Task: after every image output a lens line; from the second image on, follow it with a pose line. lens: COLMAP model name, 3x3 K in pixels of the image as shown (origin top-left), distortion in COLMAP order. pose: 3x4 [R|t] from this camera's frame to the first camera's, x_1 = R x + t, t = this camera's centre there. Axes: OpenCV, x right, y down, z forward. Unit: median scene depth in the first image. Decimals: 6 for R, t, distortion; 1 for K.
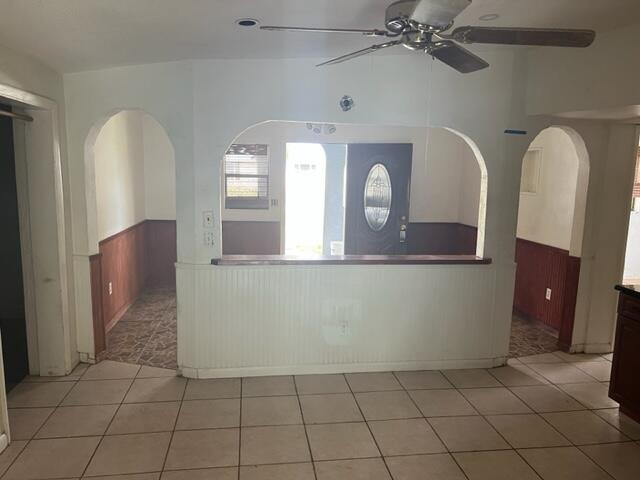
lens RADIAL K [[481.2, 0, 321.9], [0, 481.2, 242.0], [0, 0, 1]] dist [0.092046, -0.138190]
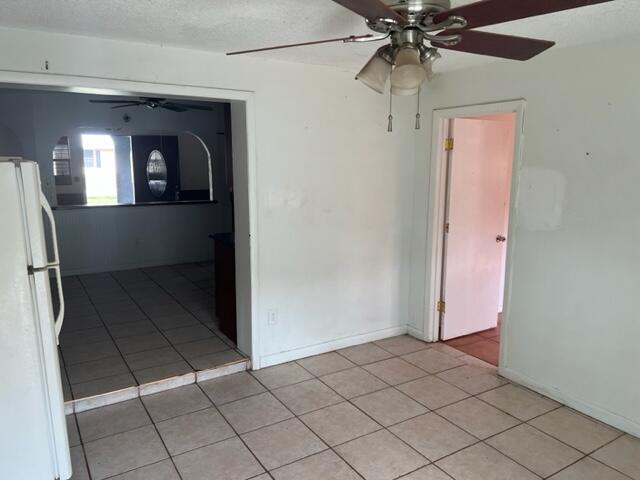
lens RADIAL K [[481.2, 0, 321.9], [0, 481.2, 242.0], [0, 0, 1]] dist [0.092046, -0.138190]
pose [[0.915871, -0.087486, 0.391824, -0.021970], [0.074897, 0.996067, 0.047331, 0.083970], [-0.394423, -0.014003, 0.918822, -0.559478]]
